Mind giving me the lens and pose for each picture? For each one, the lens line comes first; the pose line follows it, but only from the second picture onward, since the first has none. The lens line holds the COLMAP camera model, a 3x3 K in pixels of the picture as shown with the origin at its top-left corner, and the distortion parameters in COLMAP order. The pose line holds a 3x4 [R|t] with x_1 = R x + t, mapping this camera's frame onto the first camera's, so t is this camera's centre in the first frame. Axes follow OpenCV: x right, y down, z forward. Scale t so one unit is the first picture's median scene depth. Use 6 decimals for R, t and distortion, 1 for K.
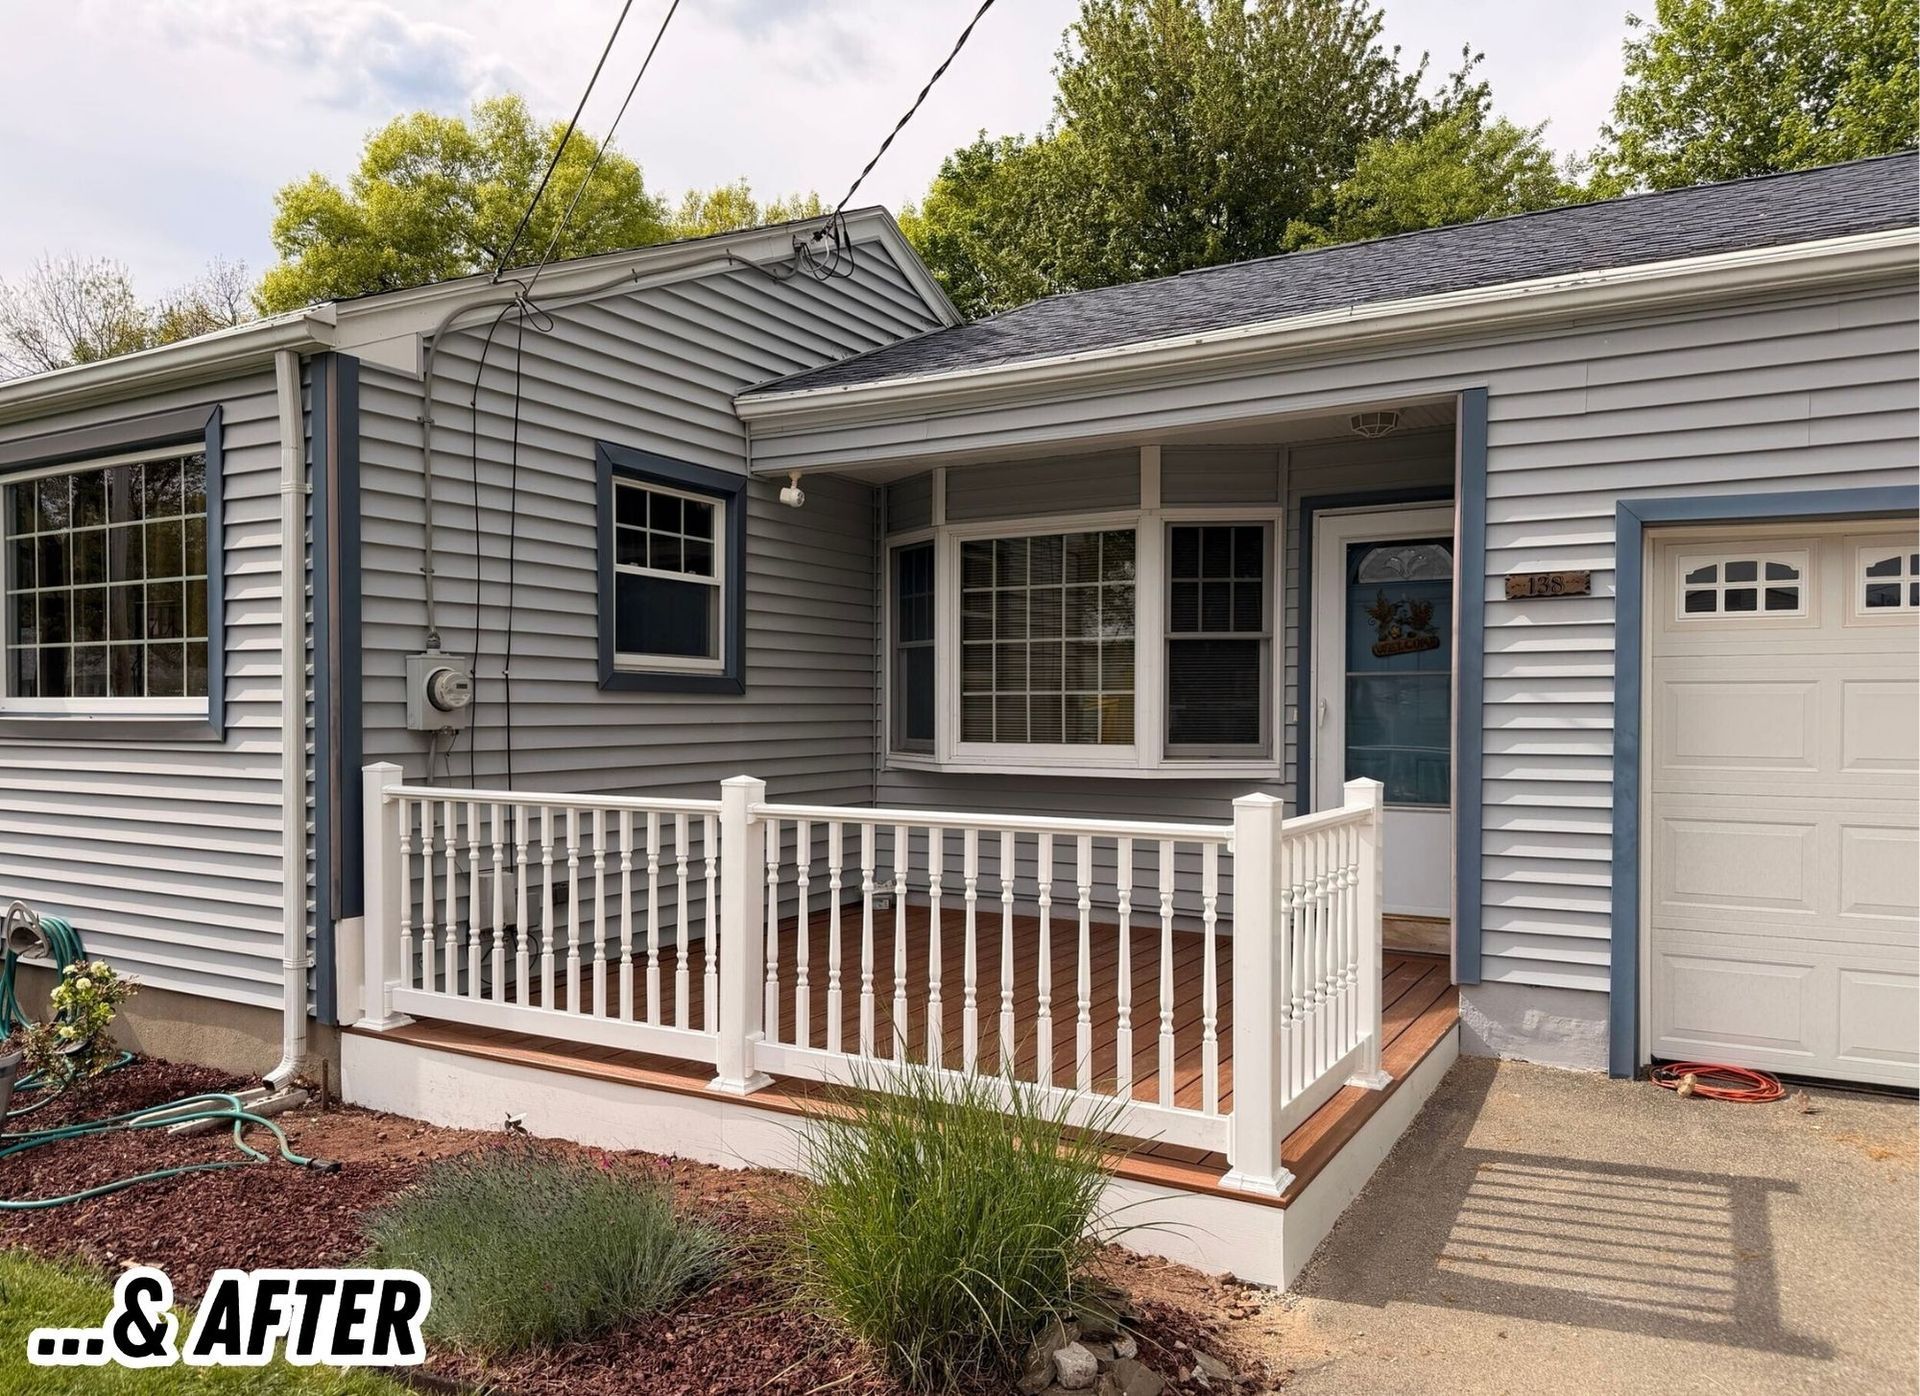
lens RADIAL K [[1352.0, 0, 909.2], [0, 1352.0, 731.0], [0, 0, 1]] dist [0.098694, -0.182046]
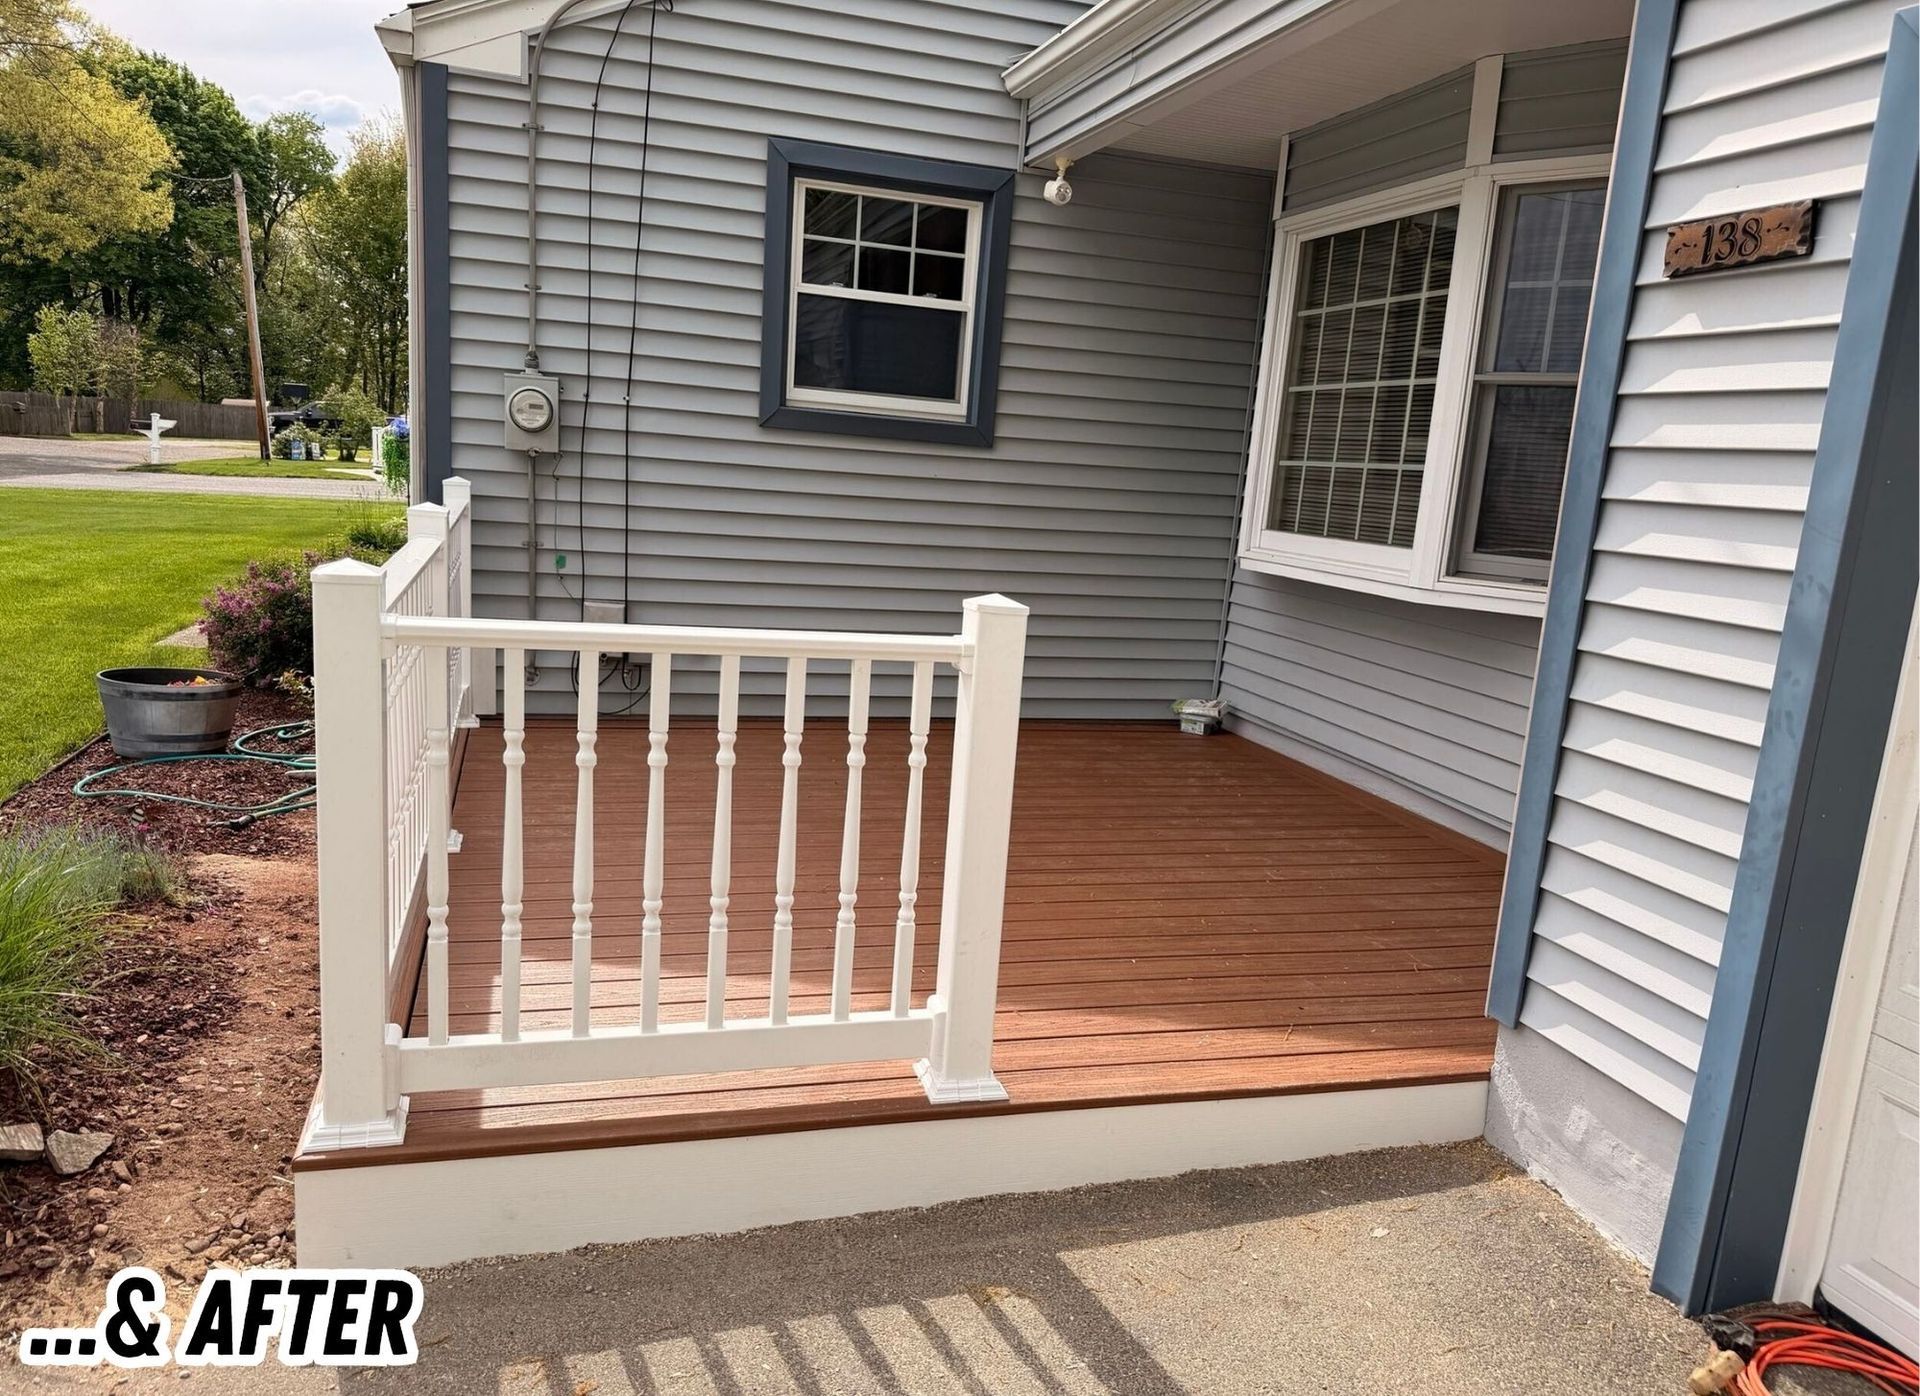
lens RADIAL K [[1352.0, 0, 909.2], [0, 1352.0, 731.0], [0, 0, 1]] dist [0.098694, -0.182046]
pose [[0.713303, 0.188320, -0.675081, 0.467739], [-0.084448, 0.979300, 0.183956, -0.005827], [0.695750, -0.074207, 0.714441, 0.368016]]
